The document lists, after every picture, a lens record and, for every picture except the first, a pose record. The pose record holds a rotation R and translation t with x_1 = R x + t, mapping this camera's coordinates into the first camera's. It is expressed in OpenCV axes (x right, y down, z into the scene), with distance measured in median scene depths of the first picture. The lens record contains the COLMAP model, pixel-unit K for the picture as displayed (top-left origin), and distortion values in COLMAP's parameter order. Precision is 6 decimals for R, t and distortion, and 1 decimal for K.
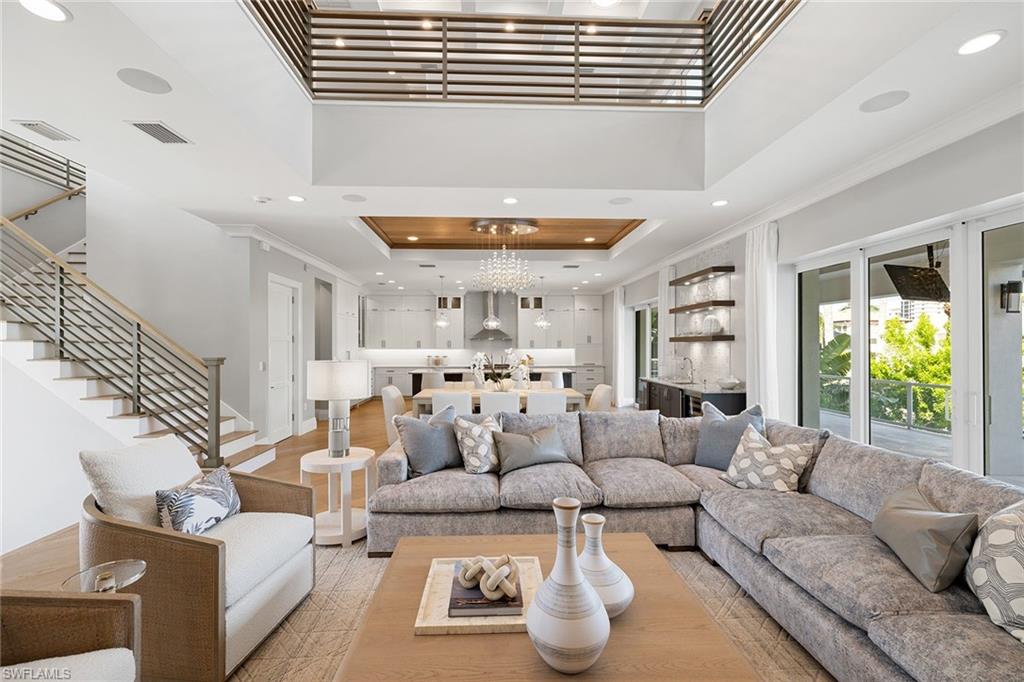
lens RADIAL K [[437.4, 0, 509.3], [0, 437.4, 346.0], [0, 0, 1]] dist [0.001568, -0.000379]
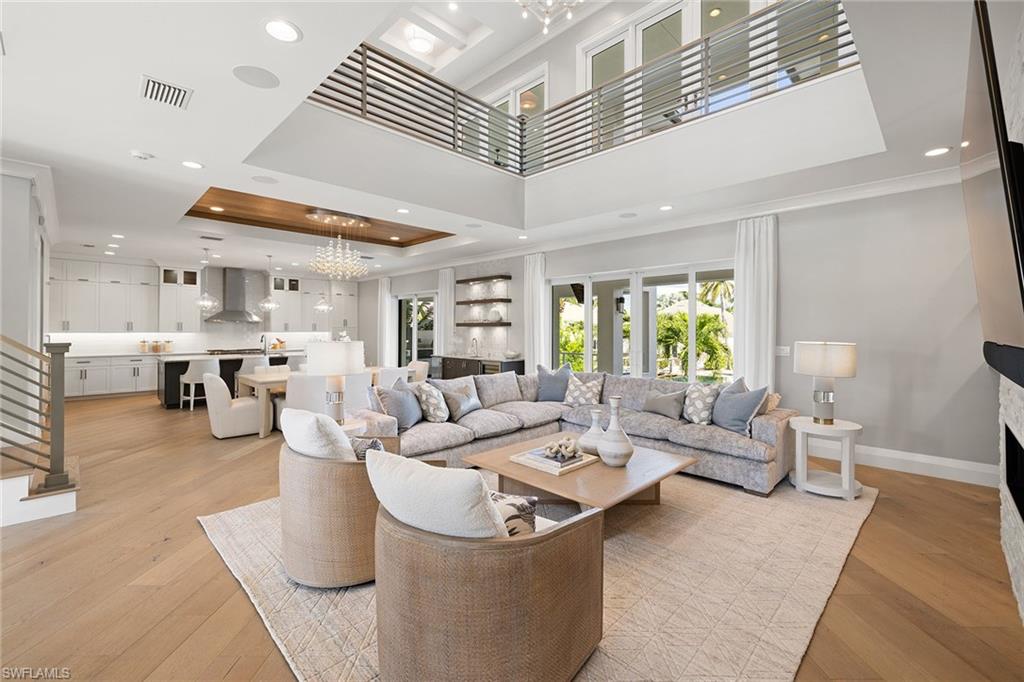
lens RADIAL K [[437.4, 0, 507.8], [0, 437.4, 332.2], [0, 0, 1]] dist [0.001568, -0.000379]
pose [[0.733838, -0.001071, 0.679323, -0.490890], [-0.002956, 0.999984, 0.004770, 0.000920], [-0.679318, -0.005509, 0.733824, -0.081972]]
